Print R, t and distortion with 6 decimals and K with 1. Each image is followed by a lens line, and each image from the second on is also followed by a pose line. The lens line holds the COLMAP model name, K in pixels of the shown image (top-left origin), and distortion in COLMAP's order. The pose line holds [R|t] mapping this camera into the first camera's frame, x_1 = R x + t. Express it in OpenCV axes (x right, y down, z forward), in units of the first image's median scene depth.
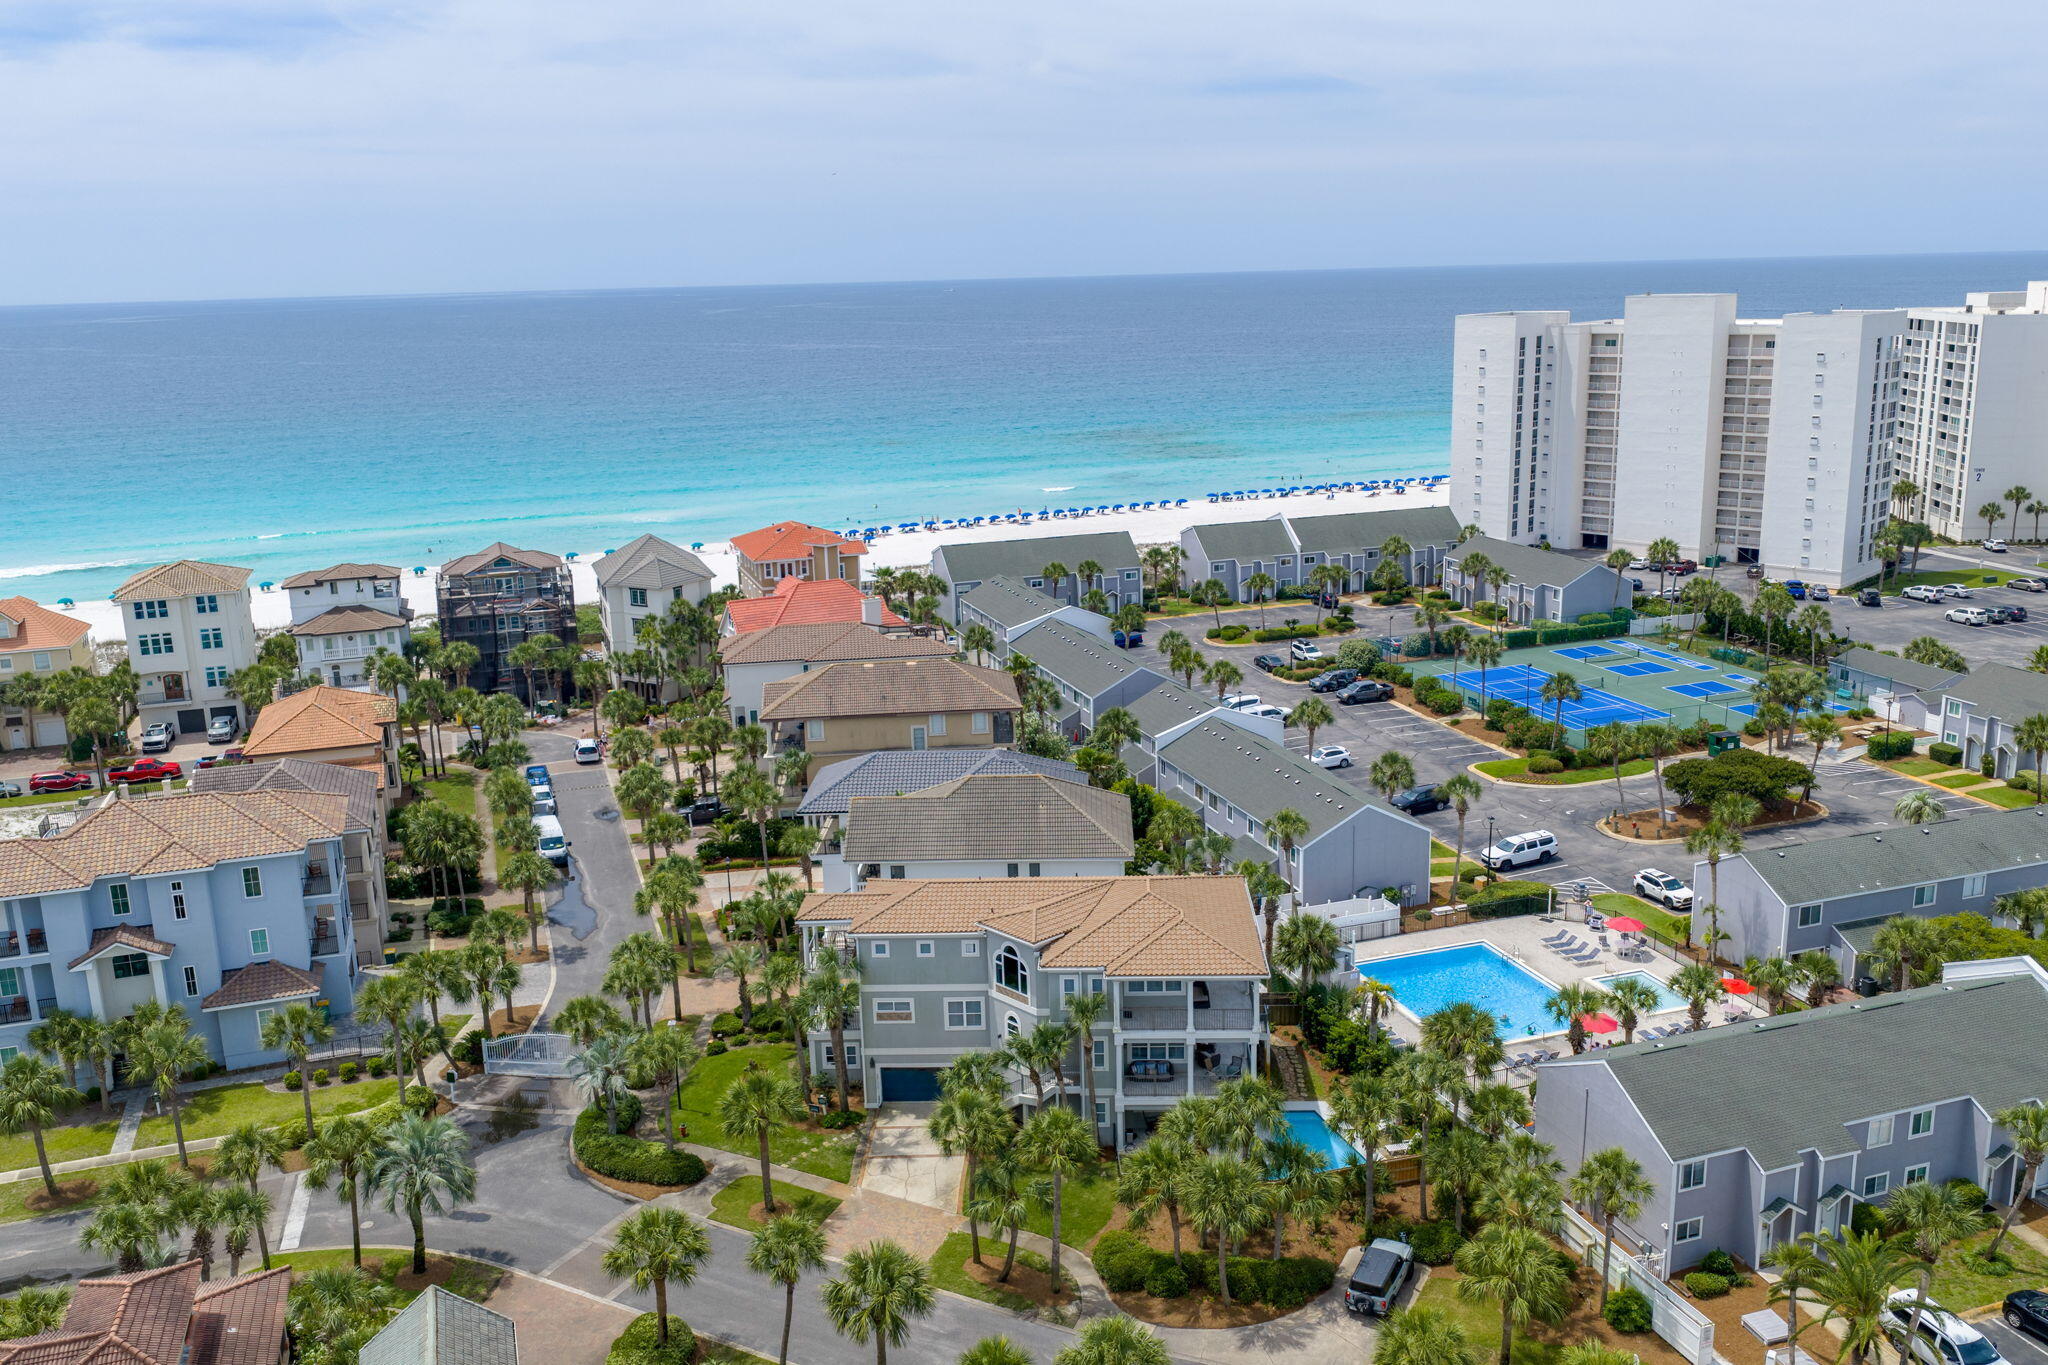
lens RADIAL K [[1702.2, 0, 1028.8], [0, 1702.2, 676.9], [0, 0, 1]] dist [0.018153, -0.031270]
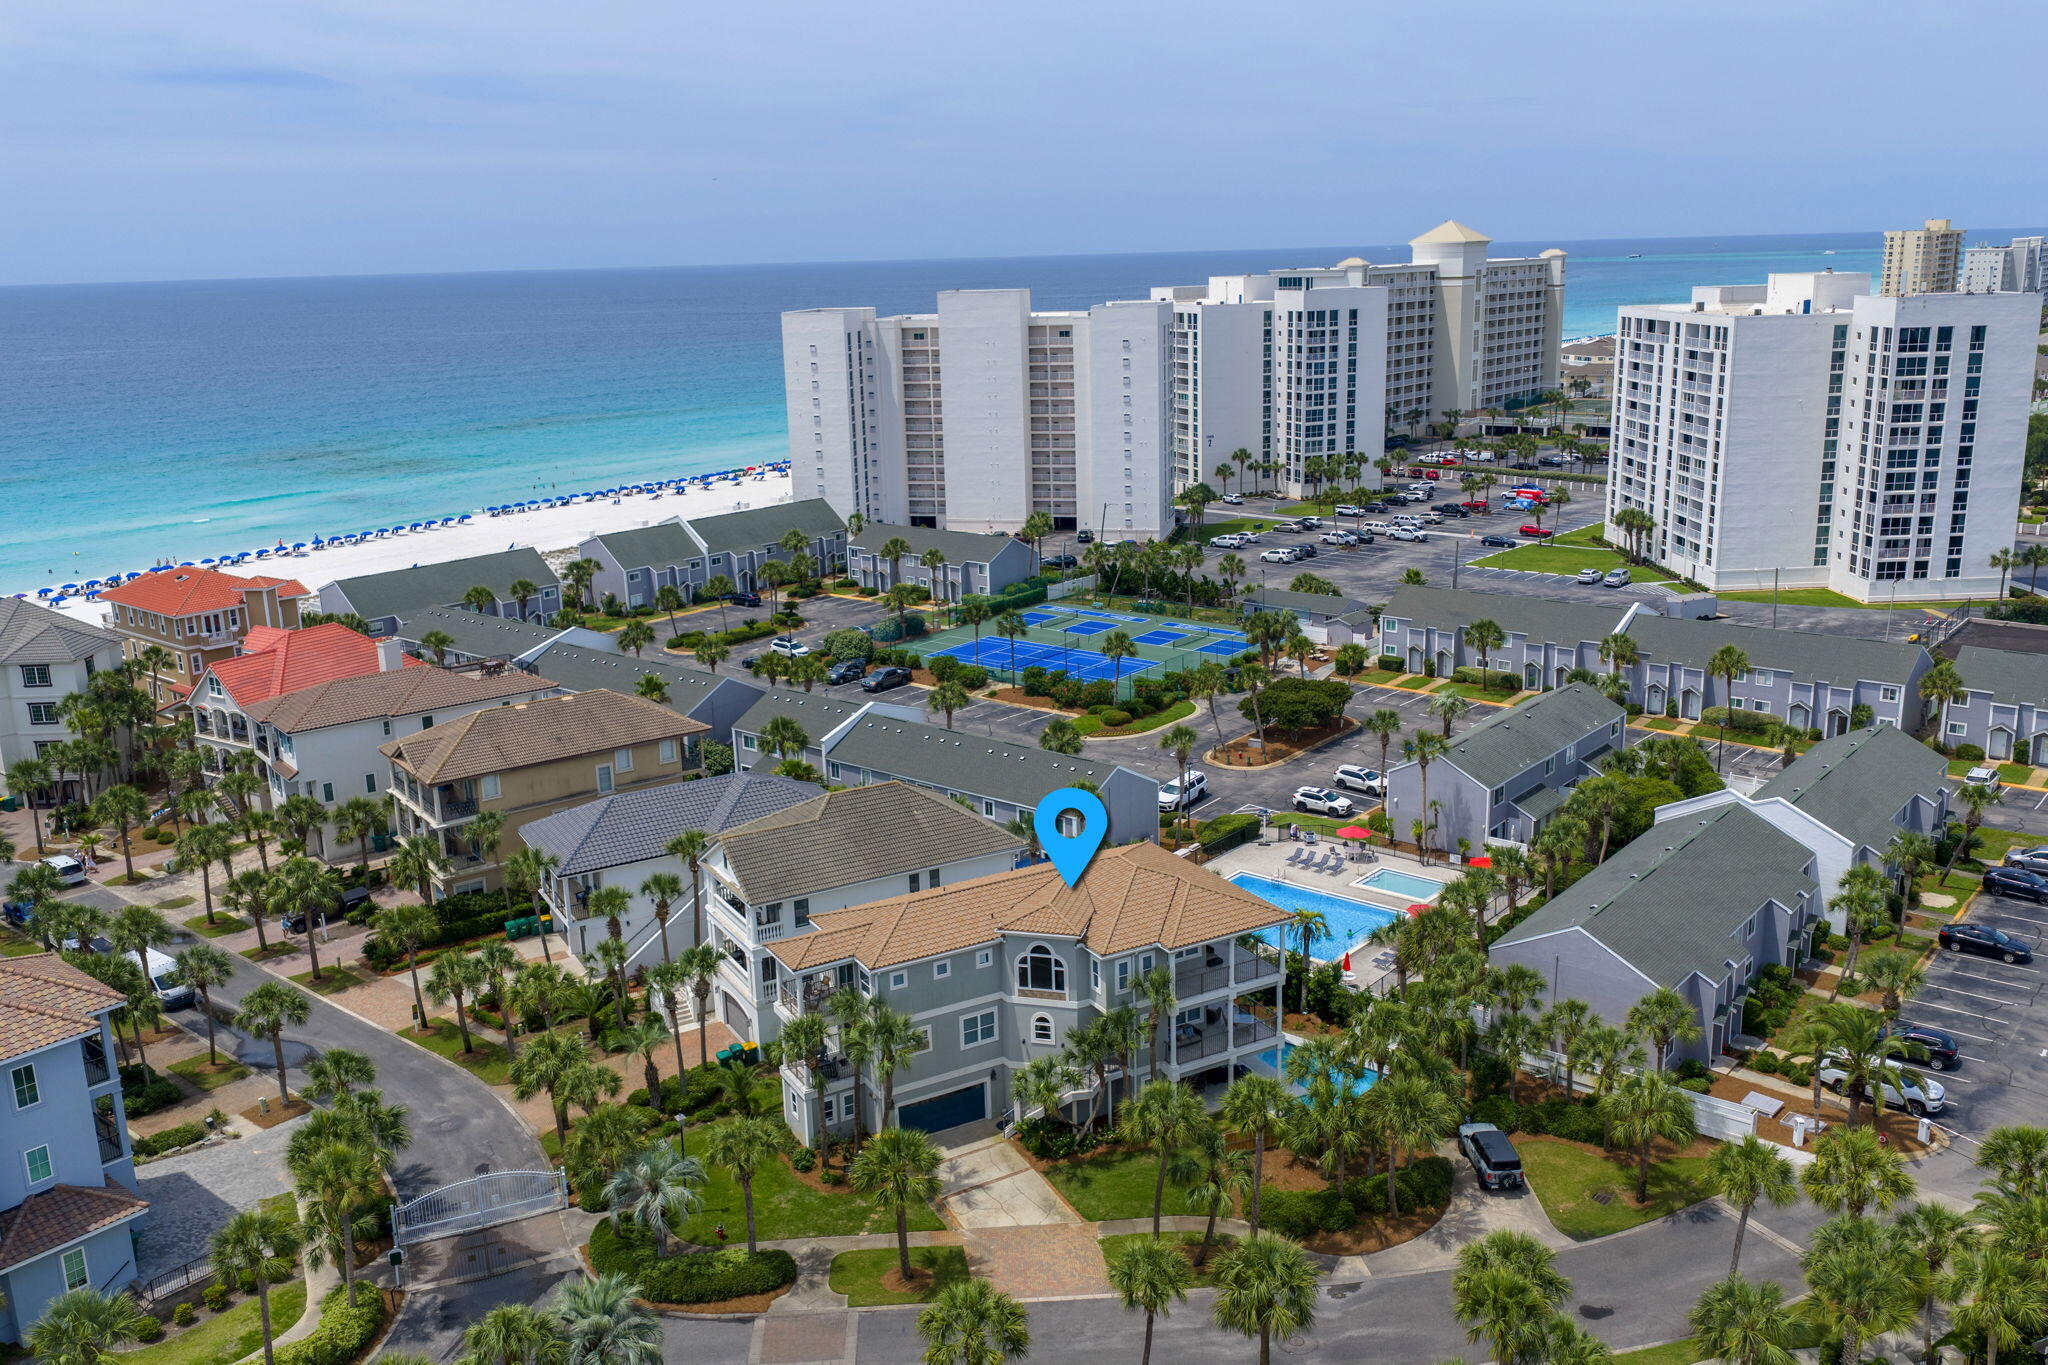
lens RADIAL K [[1702.2, 0, 1032.2], [0, 1702.2, 679.8], [0, 0, 1]] dist [0.018153, -0.031270]
pose [[0.850998, -0.125292, 0.510004, -0.340277], [0.126413, 0.991441, 0.032631, -0.017057], [-0.509727, 0.036702, 0.859553, 0.110725]]
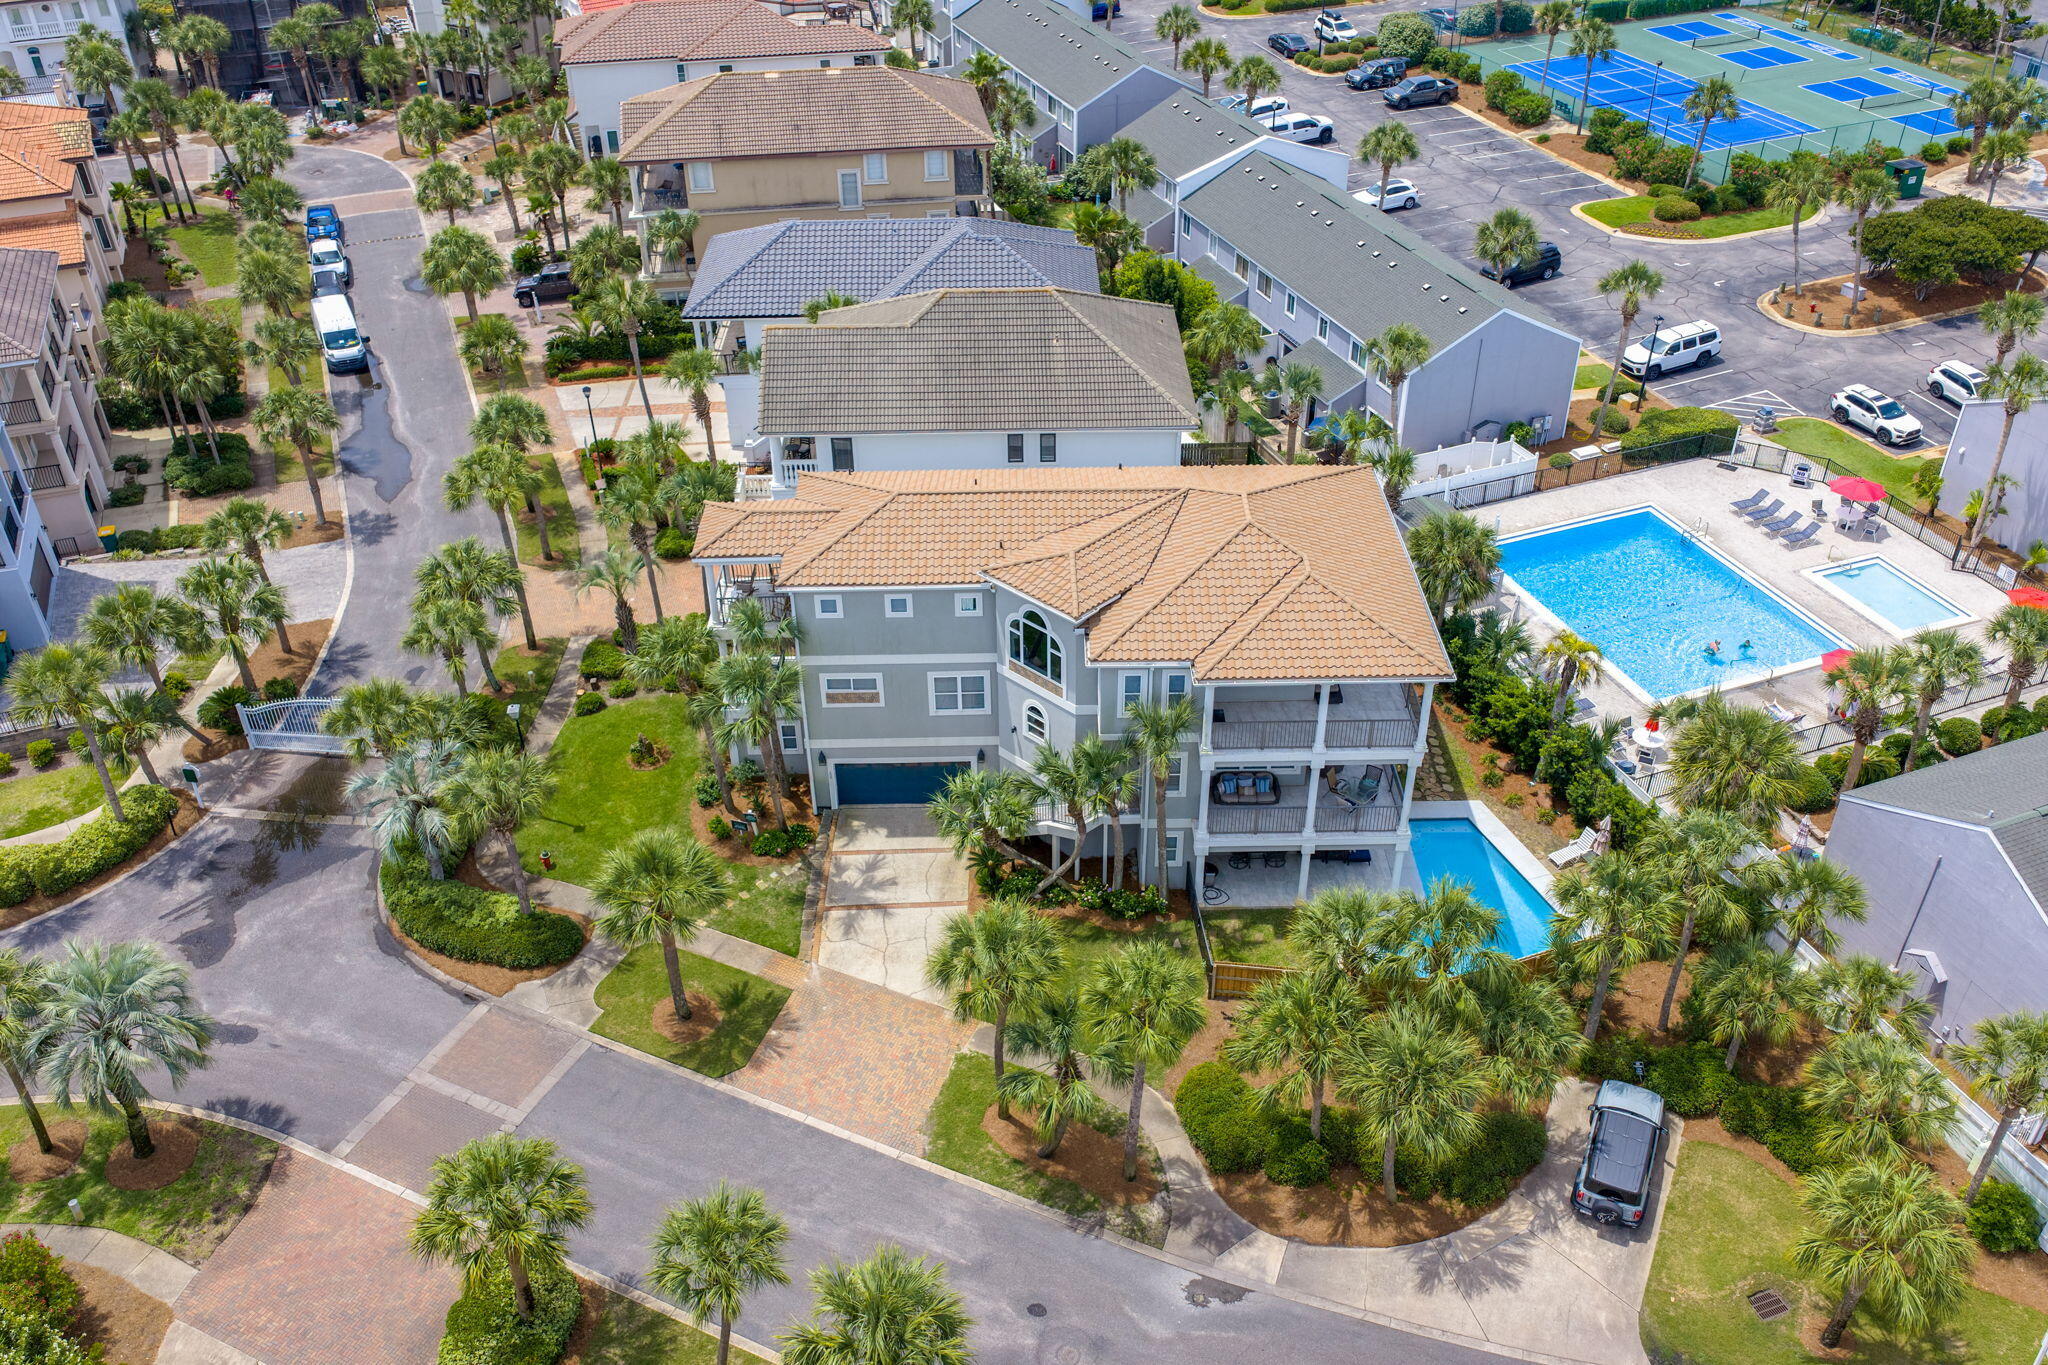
lens RADIAL K [[1702.2, 0, 1031.3], [0, 1702.2, 679.7], [0, 0, 1]] dist [0.018153, -0.031270]
pose [[0.998350, -0.016112, 0.055118, -0.032974], [-0.005317, 0.929776, 0.368088, -0.036591], [-0.057178, -0.367773, 0.928156, 0.275507]]
